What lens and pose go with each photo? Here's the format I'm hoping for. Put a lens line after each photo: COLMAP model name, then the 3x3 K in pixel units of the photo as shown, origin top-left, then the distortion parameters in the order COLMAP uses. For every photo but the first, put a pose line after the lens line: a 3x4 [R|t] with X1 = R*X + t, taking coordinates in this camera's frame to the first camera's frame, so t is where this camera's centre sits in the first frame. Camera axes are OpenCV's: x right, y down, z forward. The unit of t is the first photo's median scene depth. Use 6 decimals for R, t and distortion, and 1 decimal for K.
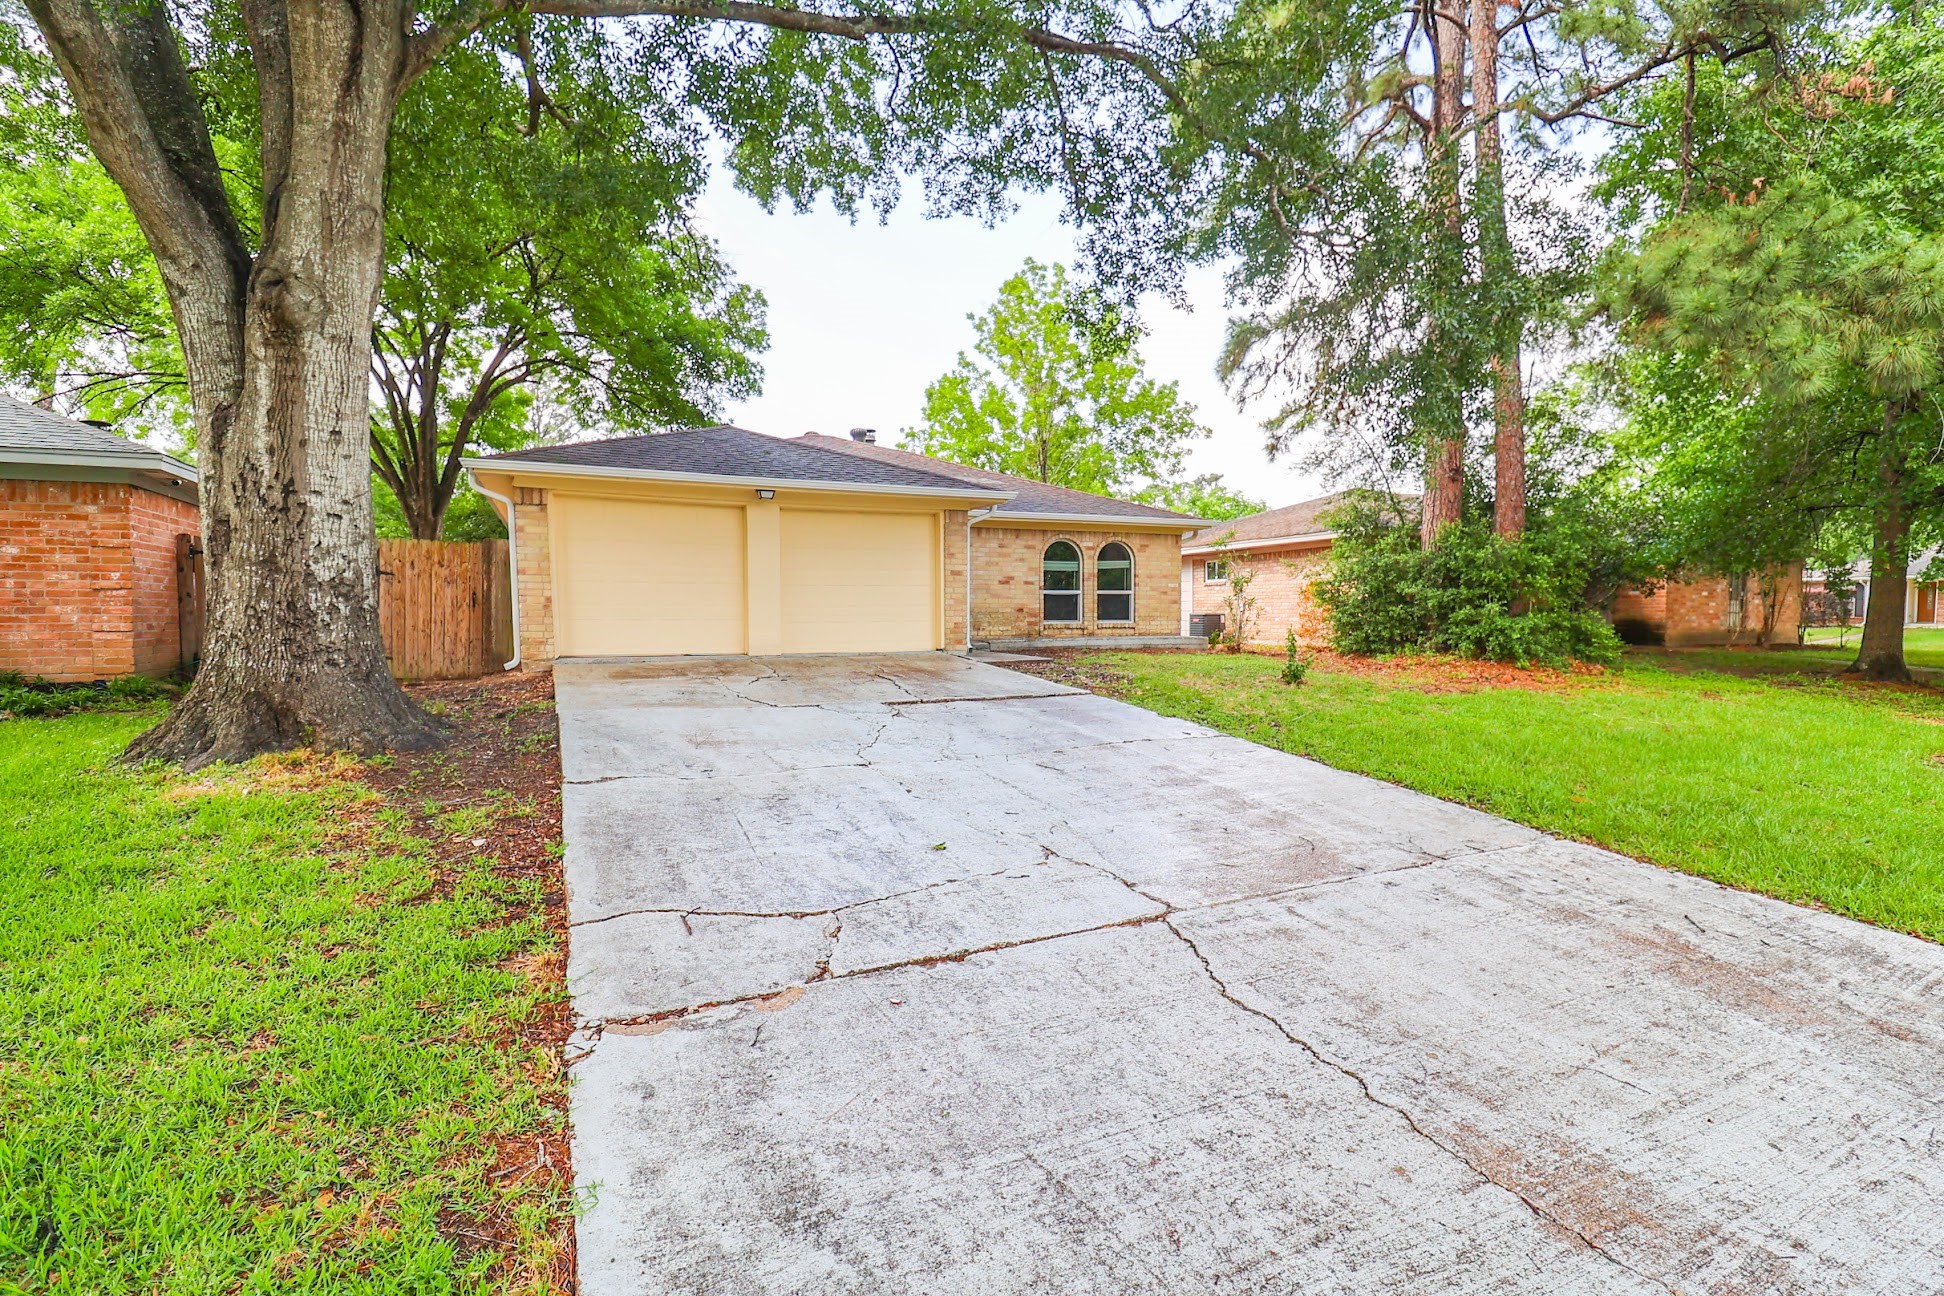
lens RADIAL K [[919.3, 0, 983.5], [0, 919.3, 637.5], [0, 0, 1]] dist [-0.003445, -0.011227]
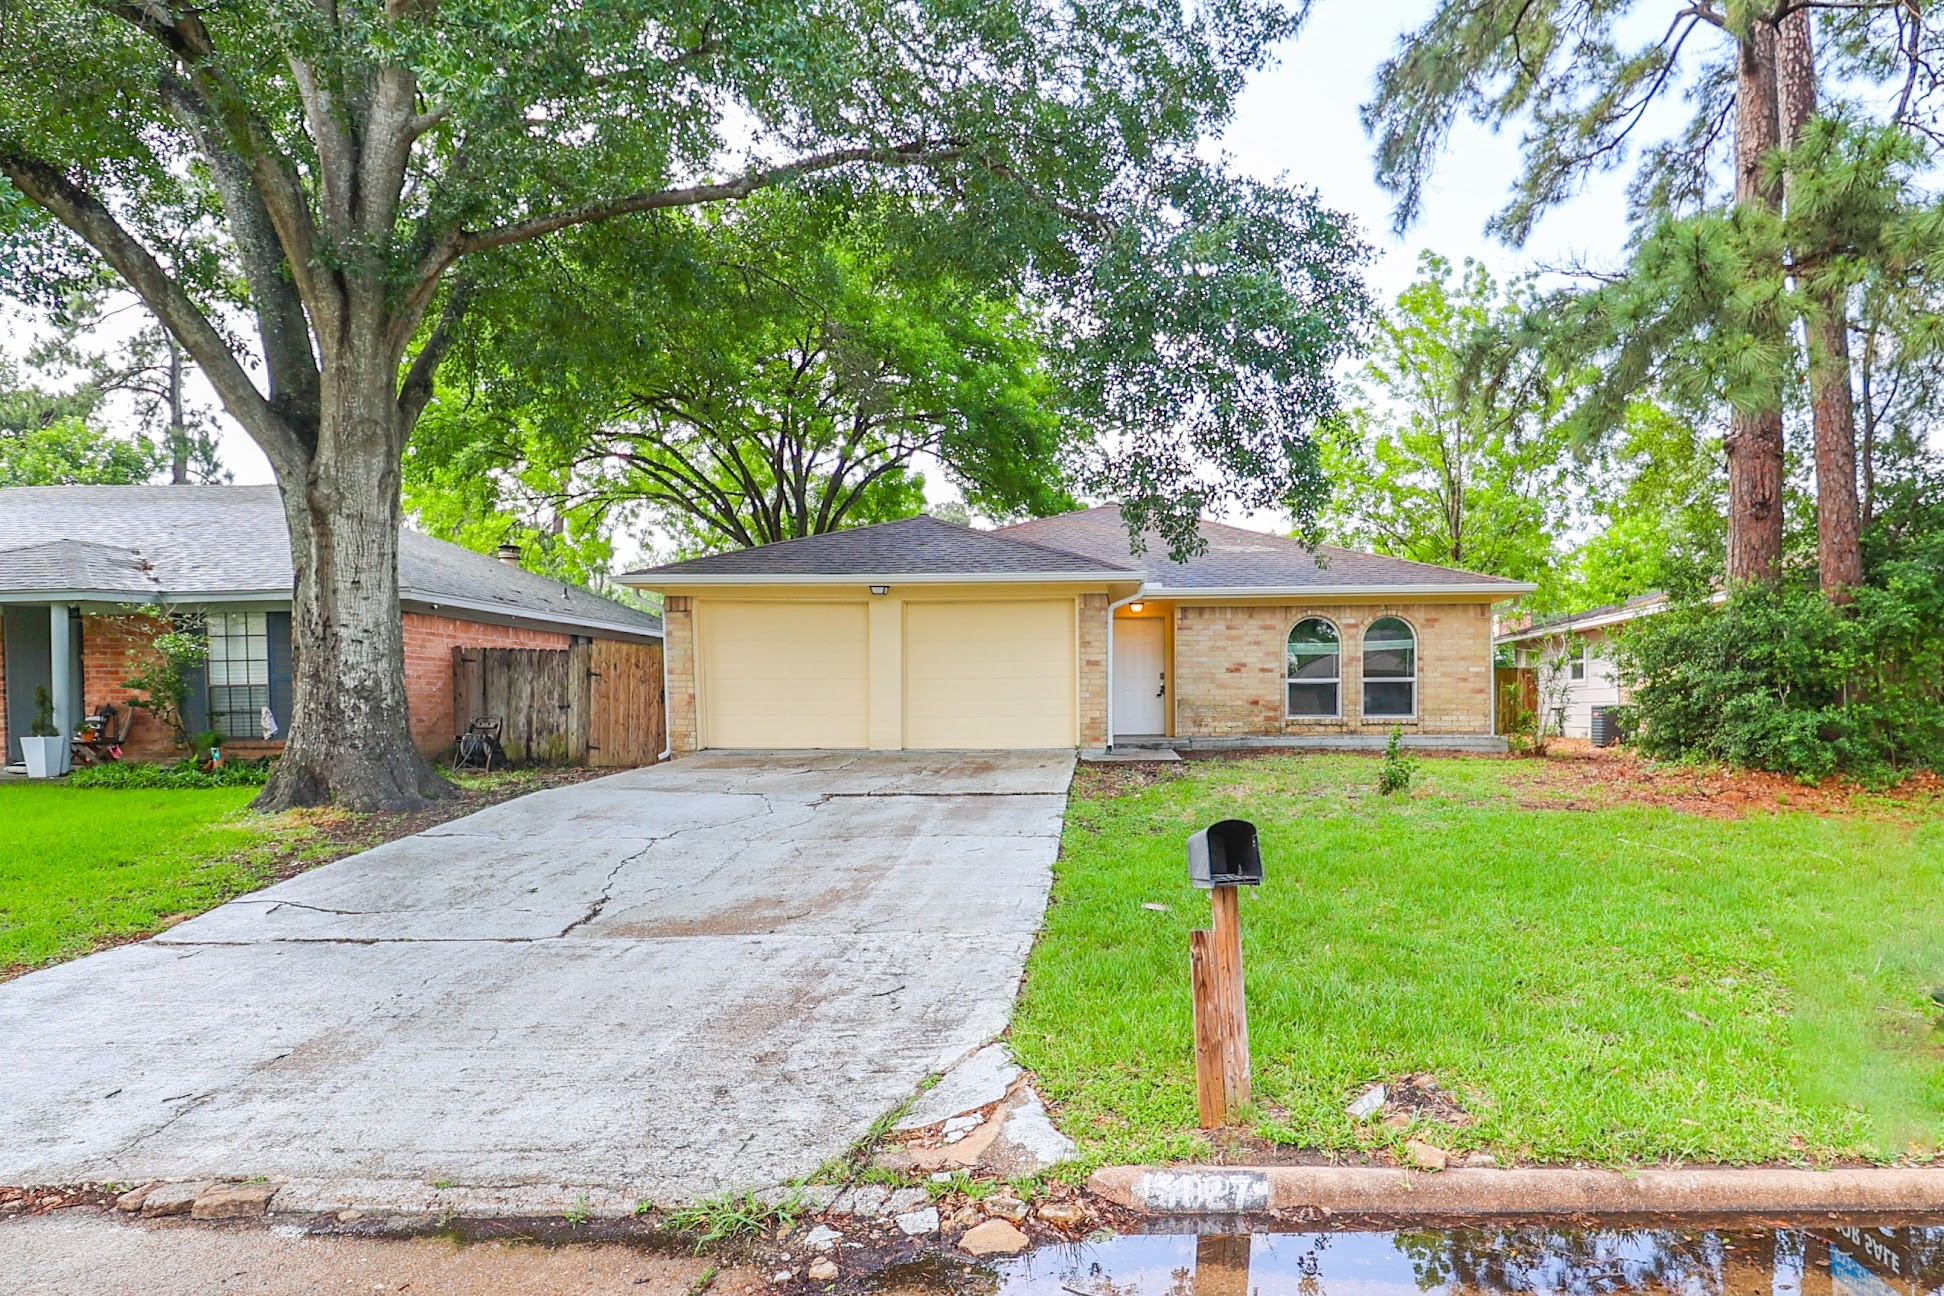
lens RADIAL K [[1200.7, 0, 1094.3], [0, 1200.7, 714.9], [0, 0, 1]] dist [-0.007776, -0.002611]
pose [[0.895628, 0.000110, -0.444804, 0.578176], [-0.007891, 0.999847, -0.015642, -0.000397], [0.444734, 0.017520, 0.895492, -0.069688]]
